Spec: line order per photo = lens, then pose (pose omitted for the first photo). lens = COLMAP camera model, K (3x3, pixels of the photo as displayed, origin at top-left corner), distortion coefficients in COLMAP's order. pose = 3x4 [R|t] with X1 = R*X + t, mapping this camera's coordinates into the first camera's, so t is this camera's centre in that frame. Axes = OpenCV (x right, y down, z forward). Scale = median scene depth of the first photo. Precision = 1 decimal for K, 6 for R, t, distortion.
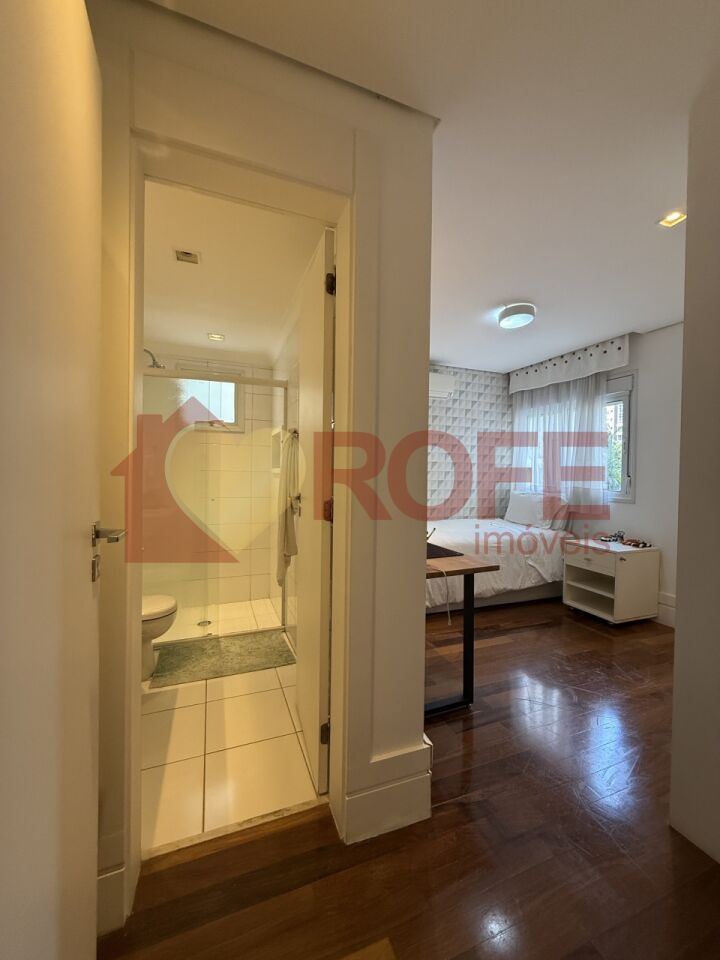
lens RADIAL K [[386.5, 0, 365.1], [0, 386.5, 477.7], [0, 0, 1]] dist [0.013189, -0.000001]
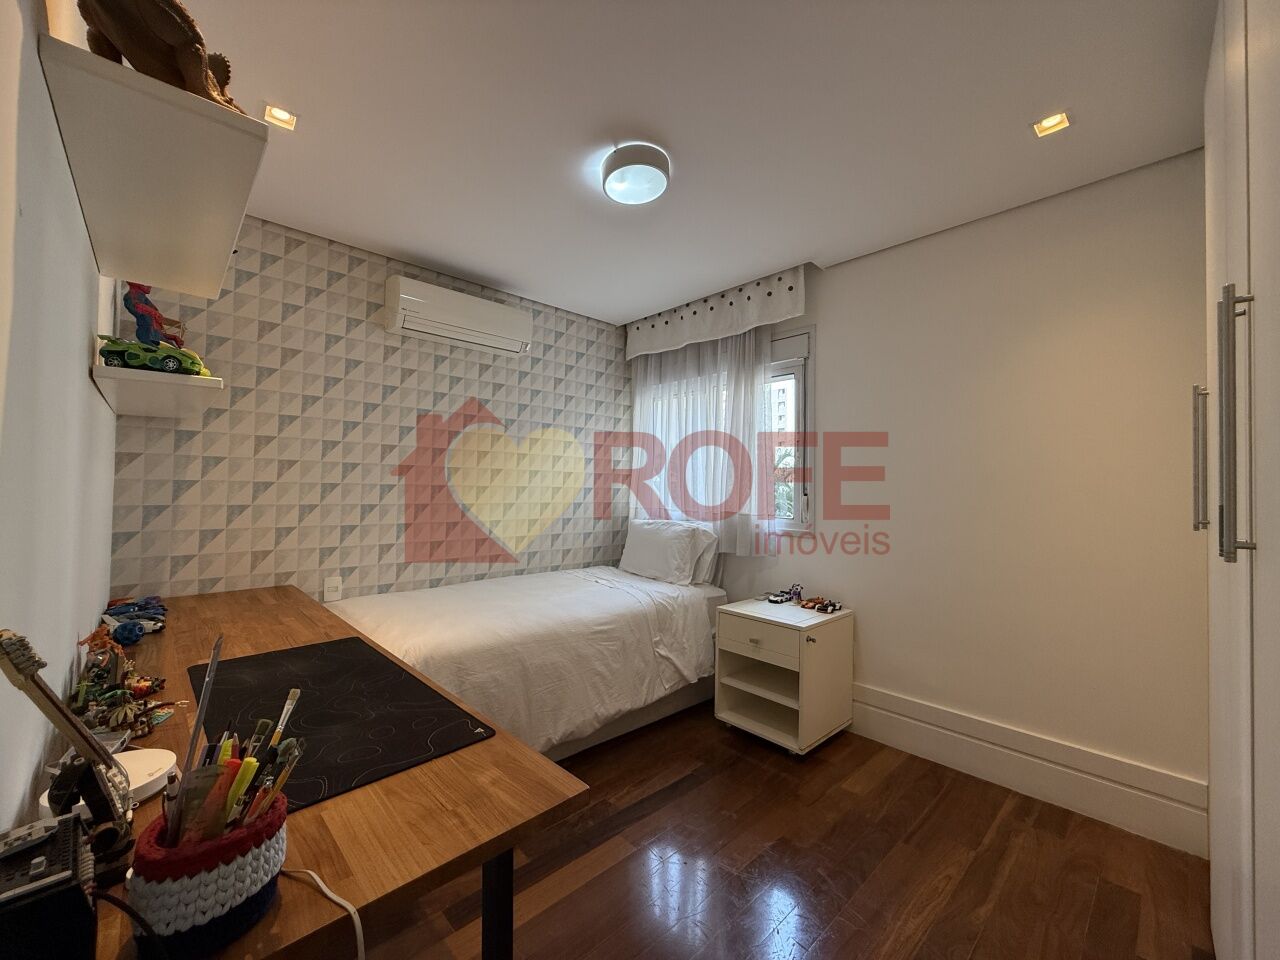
lens RADIAL K [[515.4, 0, 643.5], [0, 515.4, 484.5], [0, 0, 1]] dist [0.013189, -0.000001]
pose [[0.927140, 0.002907, 0.374704, 0.116489], [0.005488, 0.999757, -0.021336, -0.002961], [-0.374675, 0.021838, 0.926899, 0.301501]]
